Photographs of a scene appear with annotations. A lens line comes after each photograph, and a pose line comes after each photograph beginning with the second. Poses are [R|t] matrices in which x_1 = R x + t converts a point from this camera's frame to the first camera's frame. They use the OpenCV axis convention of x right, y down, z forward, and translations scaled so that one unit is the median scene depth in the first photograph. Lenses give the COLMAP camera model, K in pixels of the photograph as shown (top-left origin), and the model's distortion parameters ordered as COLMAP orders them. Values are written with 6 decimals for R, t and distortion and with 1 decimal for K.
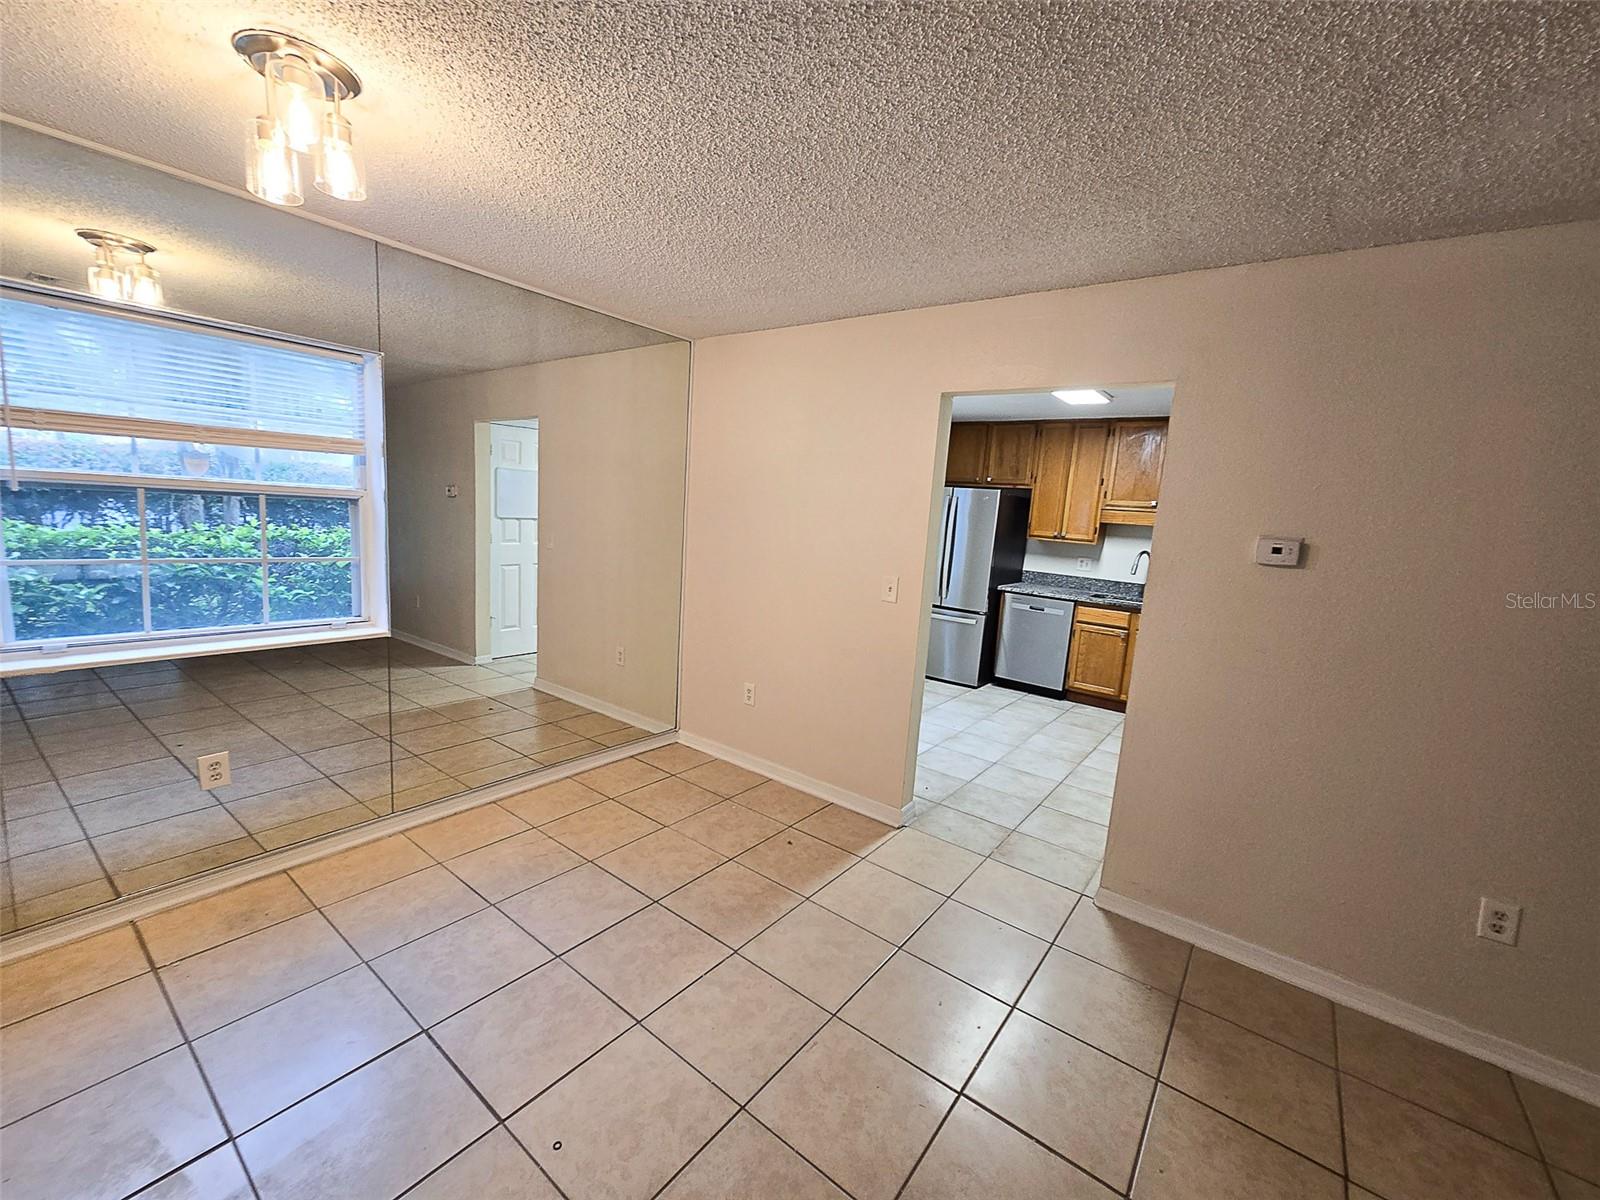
lens RADIAL K [[655.1, 0, 802.7], [0, 655.1, 605.3], [0, 0, 1]] dist [0.002709, -0.000080]
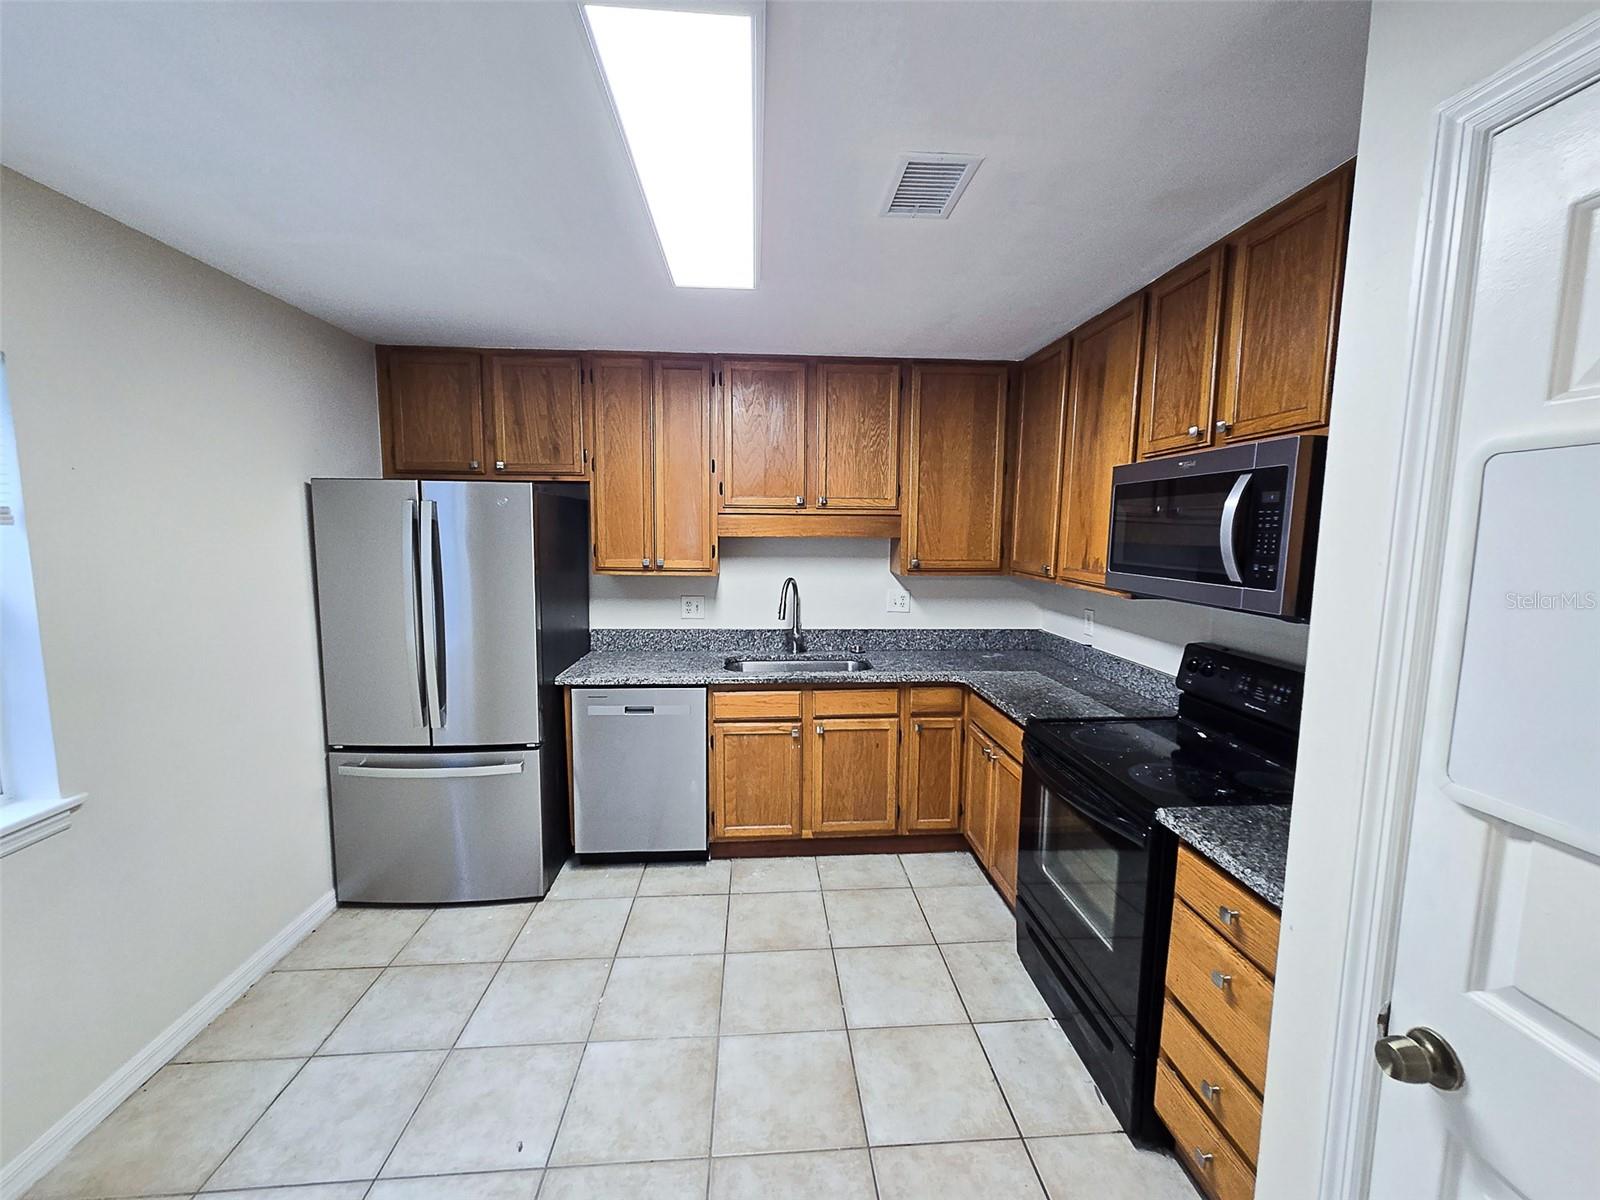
lens RADIAL K [[655.1, 0, 807.2], [0, 655.1, 596.8], [0, 0, 1]] dist [0.002709, -0.000080]
pose [[0.745145, -0.129344, 0.654239, 0.127273], [0.142062, 0.989281, 0.033781, -0.081282], [-0.651596, 0.067770, 0.755533, 0.510582]]
